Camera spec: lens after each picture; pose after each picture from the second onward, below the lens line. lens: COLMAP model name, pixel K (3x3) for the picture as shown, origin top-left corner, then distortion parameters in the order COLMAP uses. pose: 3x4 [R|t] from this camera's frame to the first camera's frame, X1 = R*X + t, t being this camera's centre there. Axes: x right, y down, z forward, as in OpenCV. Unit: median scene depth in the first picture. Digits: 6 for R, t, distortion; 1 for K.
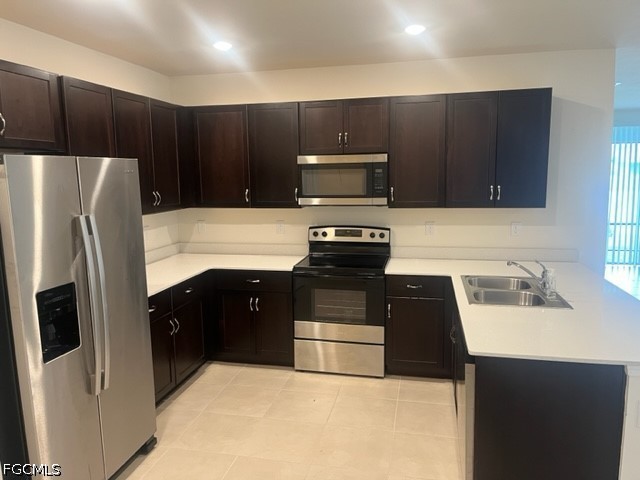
lens RADIAL K [[477.1, 0, 315.0], [0, 477.1, 238.5], [0, 0, 1]] dist [0.053464, -0.061554]
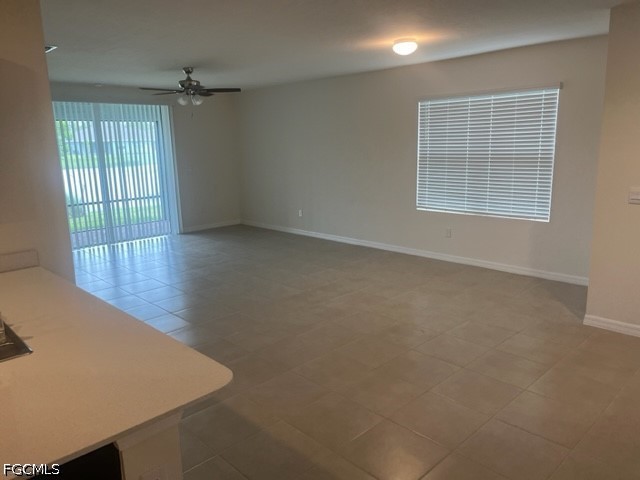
lens RADIAL K [[477.1, 0, 321.6], [0, 477.1, 240.0], [0, 0, 1]] dist [0.053464, -0.061554]
pose [[0.521059, -0.169307, 0.836560, 0.140504], [0.139620, 0.983834, 0.112149, -0.021575], [-0.842023, 0.058365, 0.536274, 0.190915]]
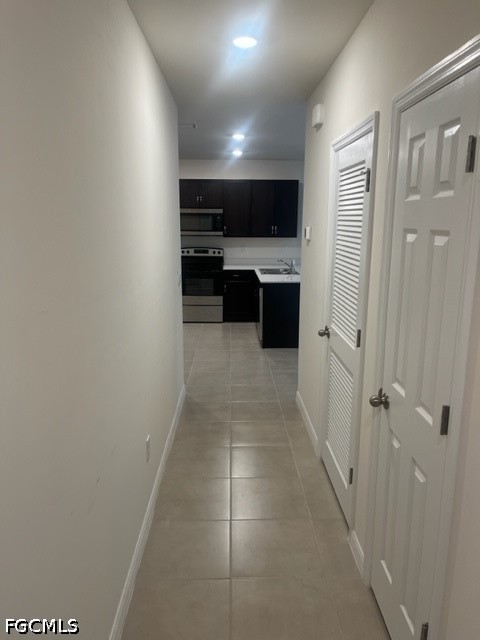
lens RADIAL K [[477.1, 0, 240.9], [0, 477.1, 324.1], [0, 0, 1]] dist [0.053464, -0.061554]
pose [[0.968940, -0.031117, 0.245332, -0.271885], [0.013816, 0.997314, 0.071929, 0.153866], [-0.246911, -0.066306, 0.966767, -0.949797]]
